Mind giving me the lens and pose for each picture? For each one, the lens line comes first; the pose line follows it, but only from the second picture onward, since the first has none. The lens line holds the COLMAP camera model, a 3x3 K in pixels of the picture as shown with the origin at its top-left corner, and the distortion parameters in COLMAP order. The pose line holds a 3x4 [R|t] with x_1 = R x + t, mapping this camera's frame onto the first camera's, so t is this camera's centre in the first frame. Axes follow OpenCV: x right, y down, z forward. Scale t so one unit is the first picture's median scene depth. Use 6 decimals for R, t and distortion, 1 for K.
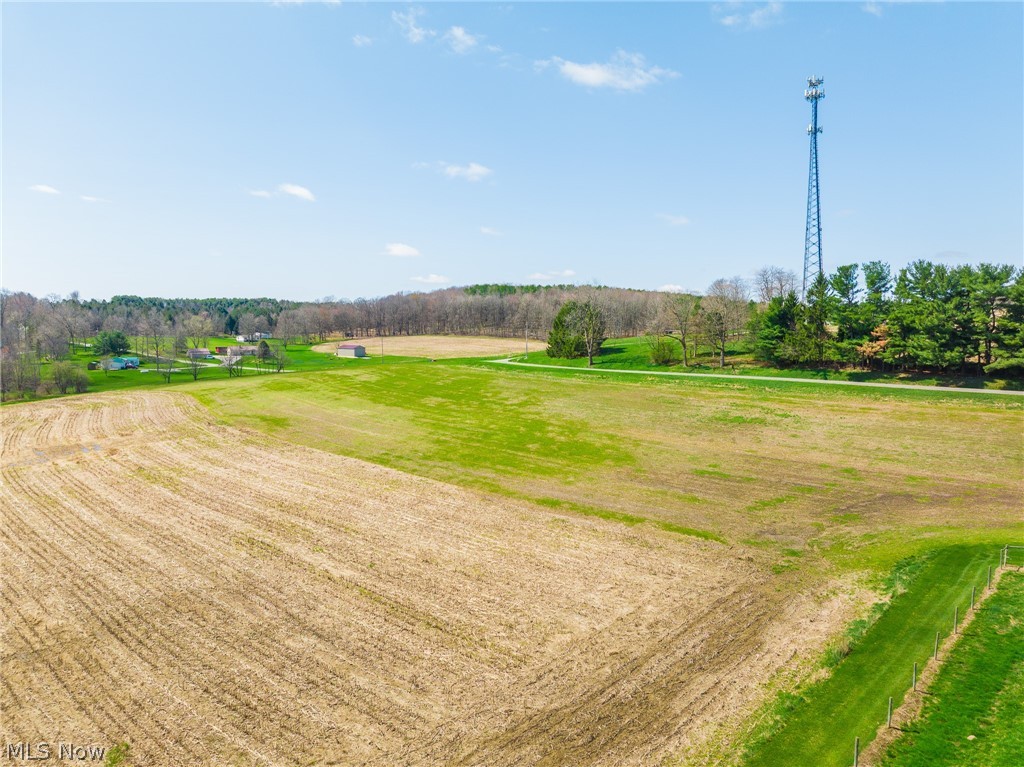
lens RADIAL K [[734.5, 0, 512.0], [0, 734.5, 383.5], [0, 0, 1]] dist [-0.038402, -0.001336]
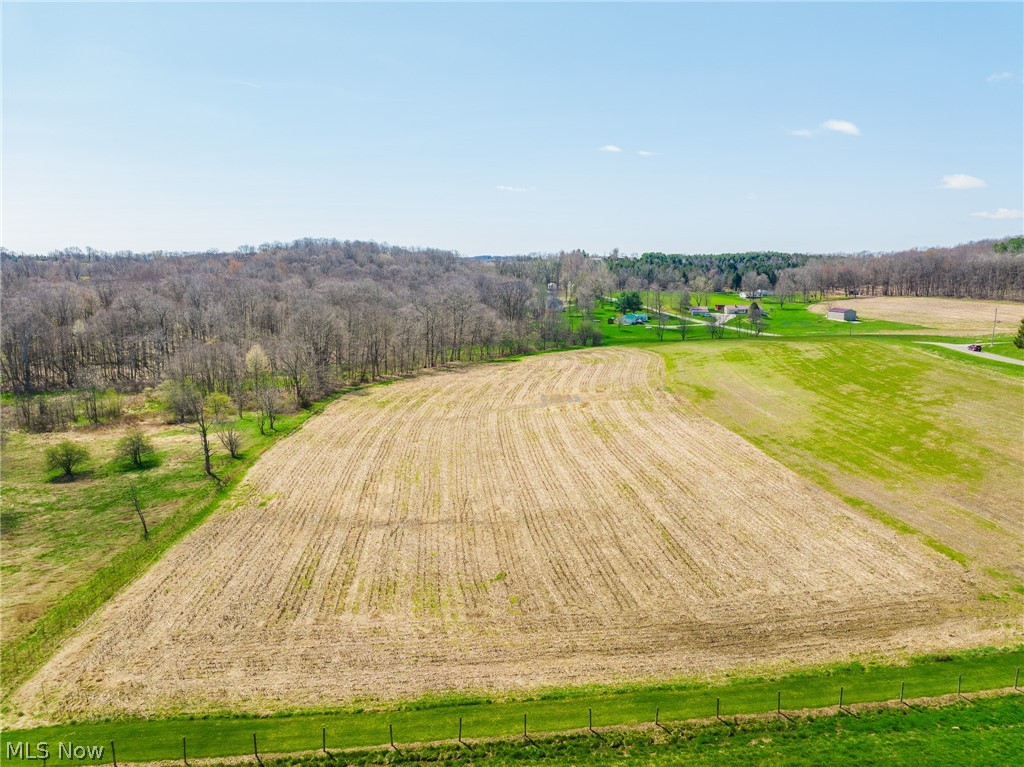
lens RADIAL K [[734.5, 0, 512.0], [0, 734.5, 383.5], [0, 0, 1]] dist [-0.038402, -0.001336]
pose [[0.761706, 0.107974, -0.638862, 0.146067], [-0.052757, 0.993078, 0.104939, -0.051129], [0.645771, -0.046228, 0.762130, -0.110522]]
